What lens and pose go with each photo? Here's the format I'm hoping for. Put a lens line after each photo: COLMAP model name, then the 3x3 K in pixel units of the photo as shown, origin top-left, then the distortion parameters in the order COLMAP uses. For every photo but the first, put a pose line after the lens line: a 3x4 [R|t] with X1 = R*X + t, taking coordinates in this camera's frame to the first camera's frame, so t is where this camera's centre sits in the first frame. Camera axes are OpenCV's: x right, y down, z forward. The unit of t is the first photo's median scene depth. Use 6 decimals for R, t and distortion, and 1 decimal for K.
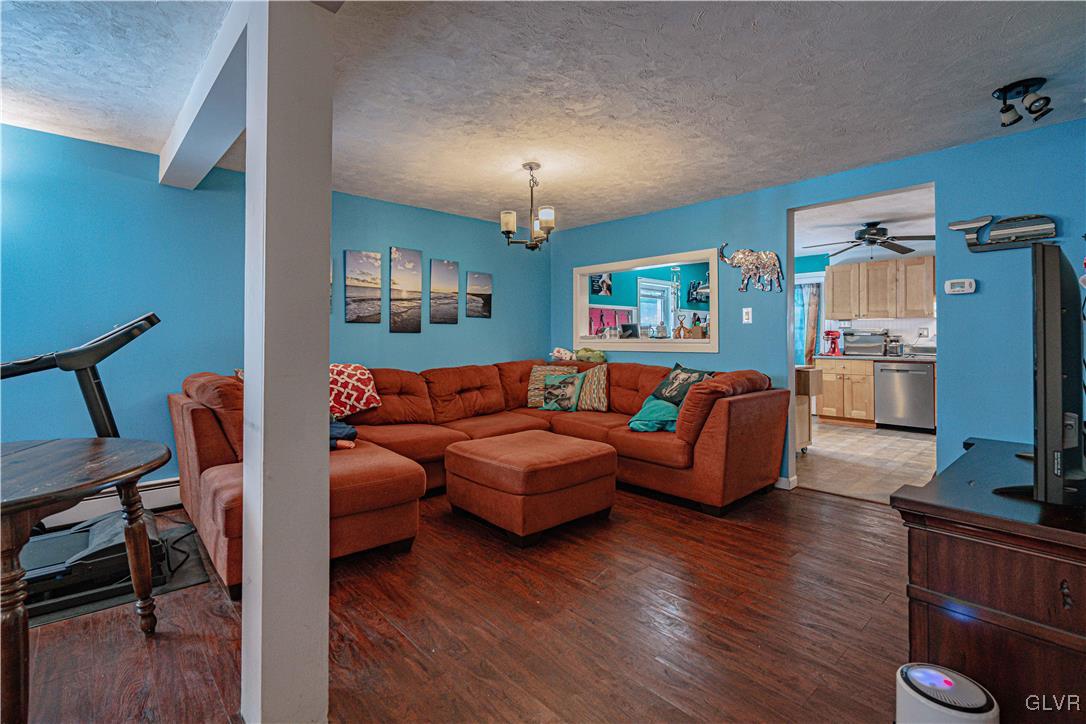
lens RADIAL K [[499.4, 0, 541.2], [0, 499.4, 331.7], [0, 0, 1]] dist [-0.000054, 0.000054]
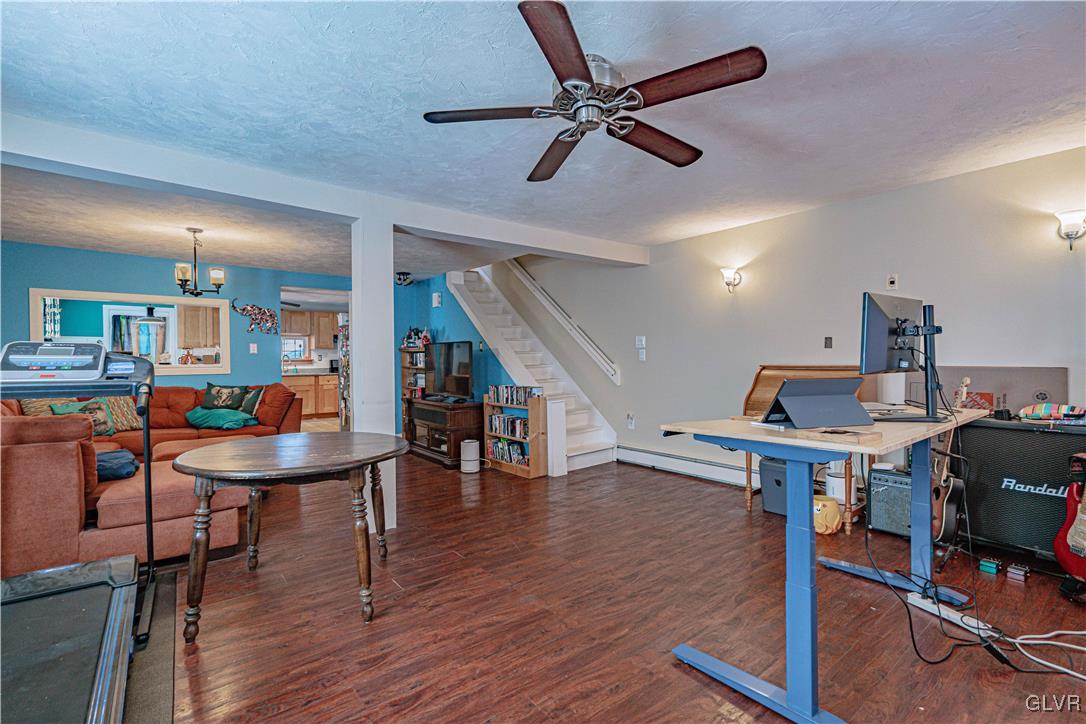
lens RADIAL K [[491.2, 0, 543.0], [0, 491.2, 362.0], [0, 0, 1]] dist [-0.000648, 0.000130]
pose [[0.050326, -0.008594, 0.998696, -0.652355], [-0.006822, 0.999937, 0.008948, -0.006033], [-0.998710, -0.007264, 0.050265, 0.024103]]
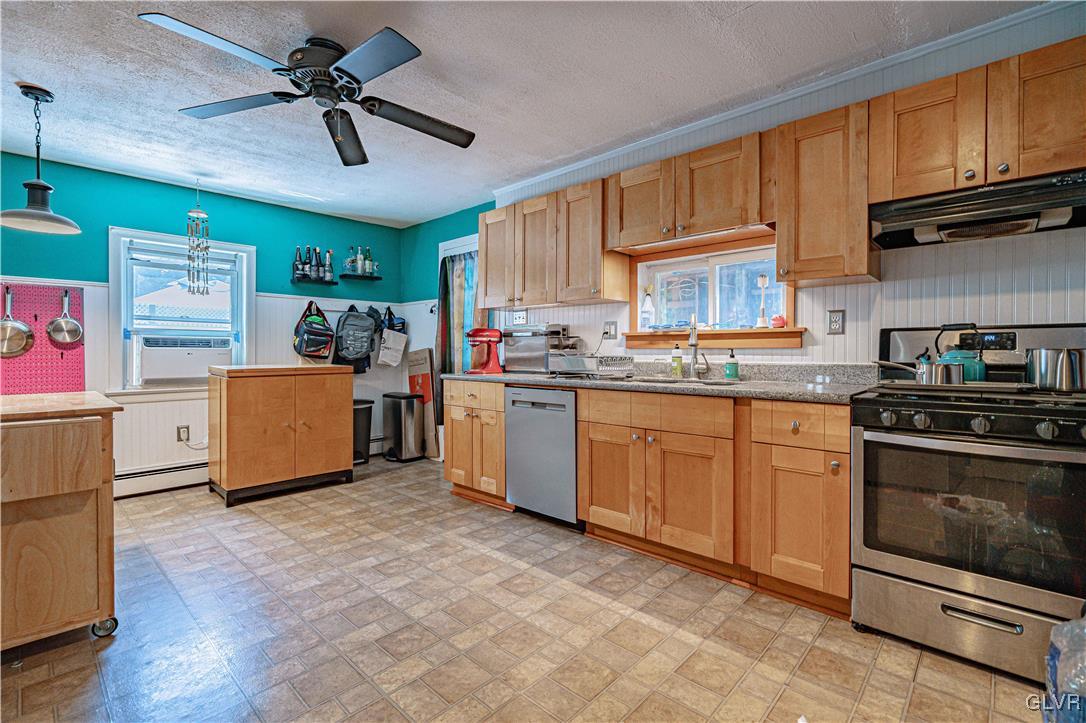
lens RADIAL K [[482.7, 0, 553.2], [0, 482.7, 354.3], [0, 0, 1]] dist [-0.000791, 0.000173]
pose [[0.995497, -0.004958, 0.094664, 0.636103], [0.002925, 0.999762, 0.021601, 0.016068], [-0.094749, -0.021227, 0.995275, 0.472122]]
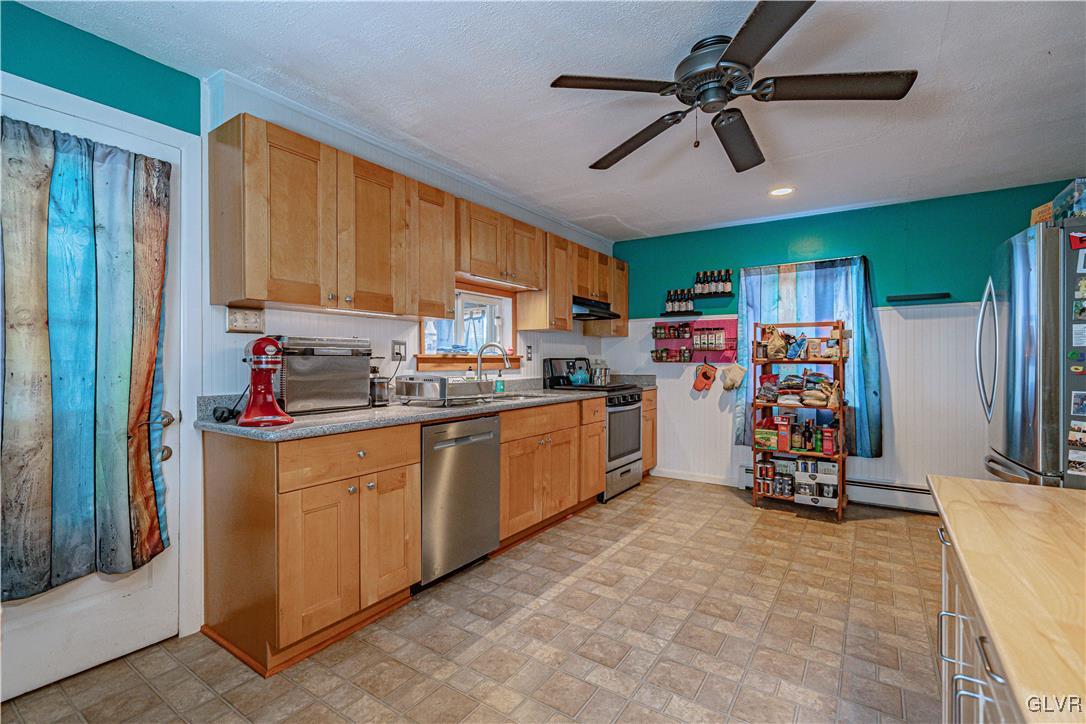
lens RADIAL K [[490.1, 0, 530.9], [0, 490.1, 360.4], [0, 0, 1]] dist [-0.000252, 0.000173]
pose [[-0.215638, -0.003416, 0.976467, 0.272923], [-0.014055, 0.999901, 0.000394, 0.009118], [-0.976372, -0.013640, -0.215664, 0.950875]]
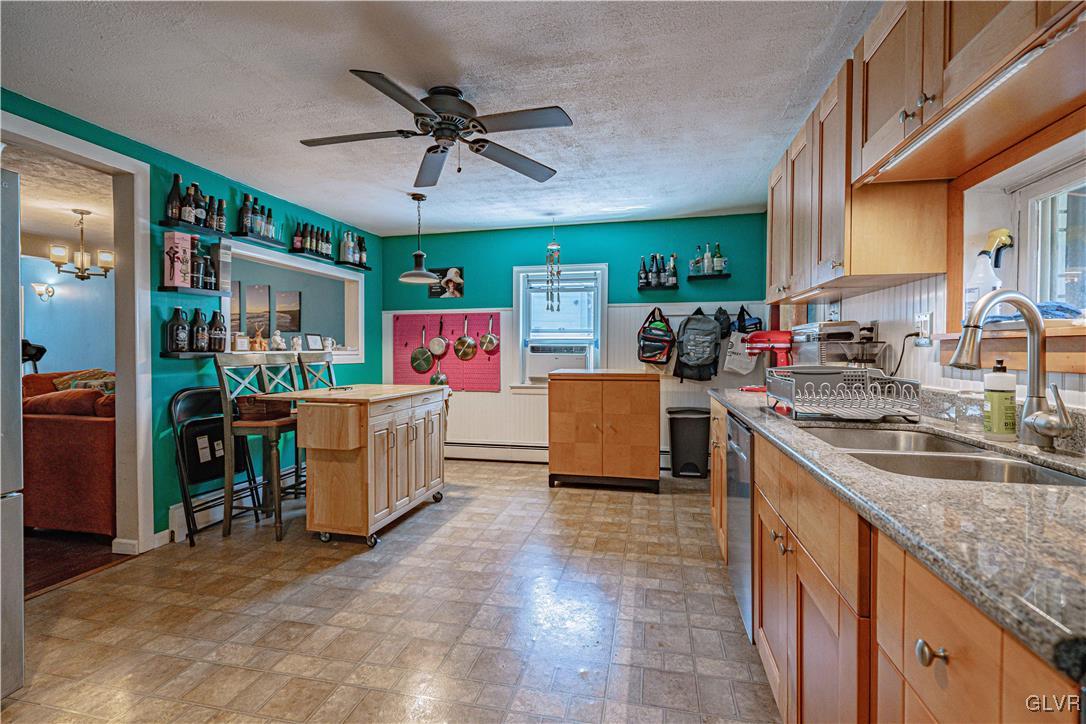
lens RADIAL K [[494.3, 0, 556.0], [0, 494.3, 356.1], [0, 0, 1]] dist [-0.002044, -0.000042]
pose [[0.585943, 0.008073, -0.810312, 0.850820], [0.014920, 0.999673, 0.020747, 0.007979], [0.810215, -0.024246, 0.585631, 0.646589]]
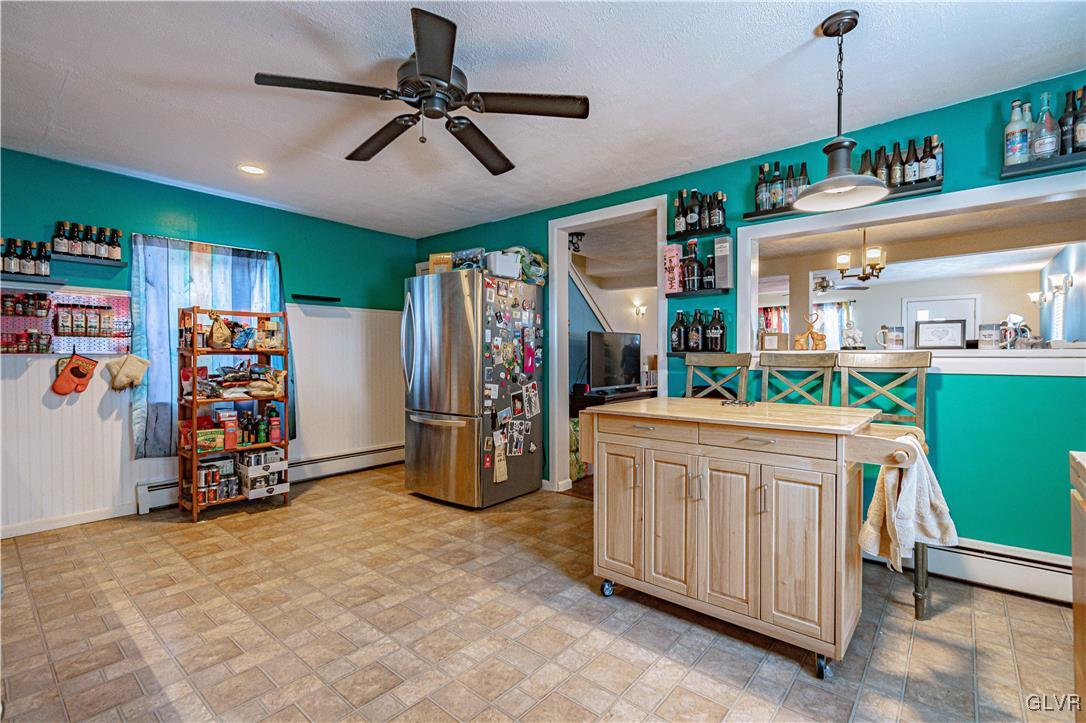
lens RADIAL K [[505.7, 0, 543.0], [0, 505.7, 361.5], [0, 0, 1]] dist [0.012076, -0.000029]
pose [[-0.993784, 0.001585, -0.111318, 0.491030], [0.001805, 0.999997, -0.001871, 0.018599], [0.111314, -0.002061, -0.993783, 1.112314]]
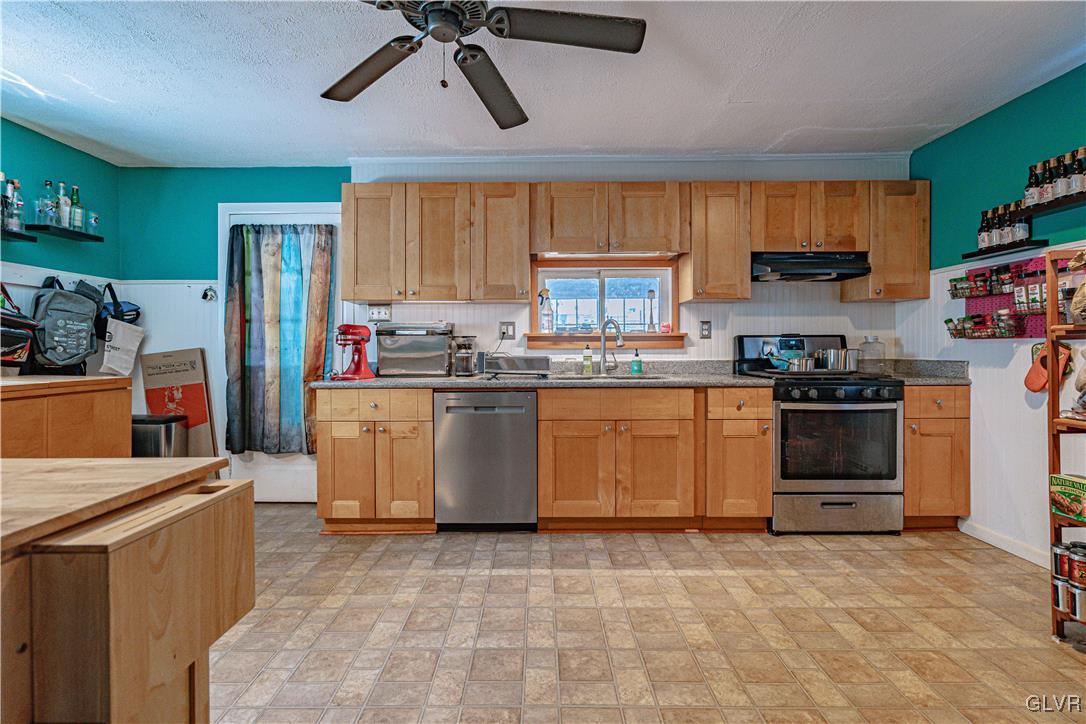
lens RADIAL K [[501.3, 0, 532.9], [0, 501.3, 351.1], [0, 0, 1]] dist [-0.000505, 0.000895]
pose [[0.682227, -0.009766, 0.731075, 0.372895], [-0.004525, 0.999835, 0.017579, 0.014184], [-0.731126, -0.015301, 0.682071, 0.589360]]
